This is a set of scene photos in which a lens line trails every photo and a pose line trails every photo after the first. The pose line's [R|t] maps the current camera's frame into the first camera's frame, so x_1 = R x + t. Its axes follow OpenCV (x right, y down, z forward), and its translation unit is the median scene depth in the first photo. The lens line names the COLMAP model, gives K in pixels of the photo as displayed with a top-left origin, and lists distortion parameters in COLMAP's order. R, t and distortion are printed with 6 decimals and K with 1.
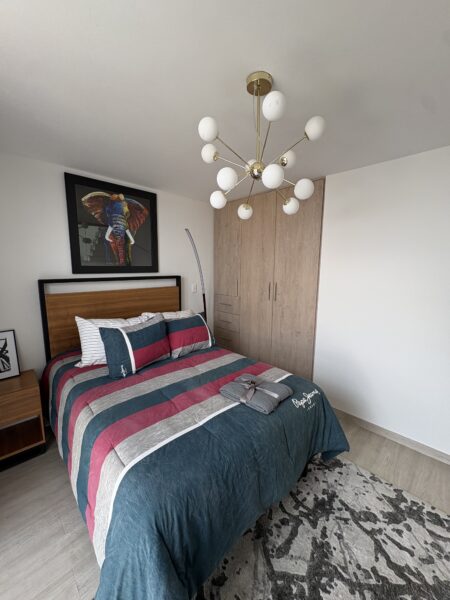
lens RADIAL K [[239.6, 0, 224.7], [0, 239.6, 300.3], [0, 0, 1]] dist [0.002132, -0.000552]
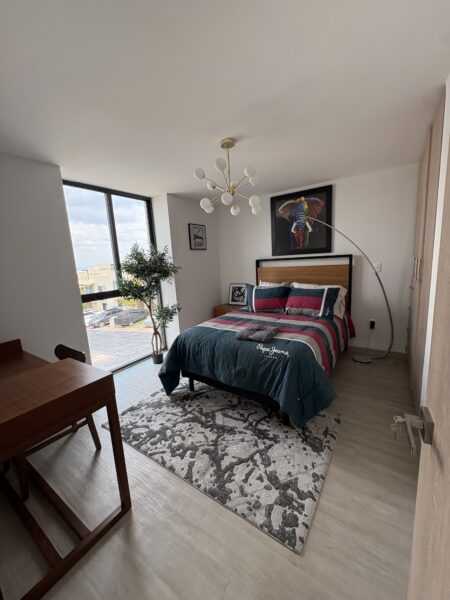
lens RADIAL K [[239.6, 0, 224.2], [0, 239.6, 299.8], [0, 0, 1]] dist [0.002132, -0.000552]
pose [[0.185423, 0.142706, -0.972241, 1.296358], [-0.084226, 0.988066, 0.128965, 0.009233], [0.979043, 0.057975, 0.195230, 0.443150]]
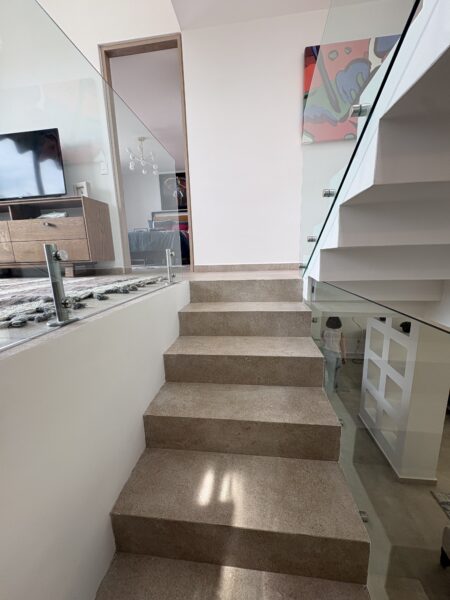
lens RADIAL K [[239.6, 0, 222.6], [0, 239.6, 300.5], [0, 0, 1]] dist [0.002132, -0.000552]
pose [[0.604527, 0.129318, -0.786018, 2.826989], [-0.083906, 0.991583, 0.098606, 0.795397], [0.792153, 0.006342, 0.610289, -0.218268]]
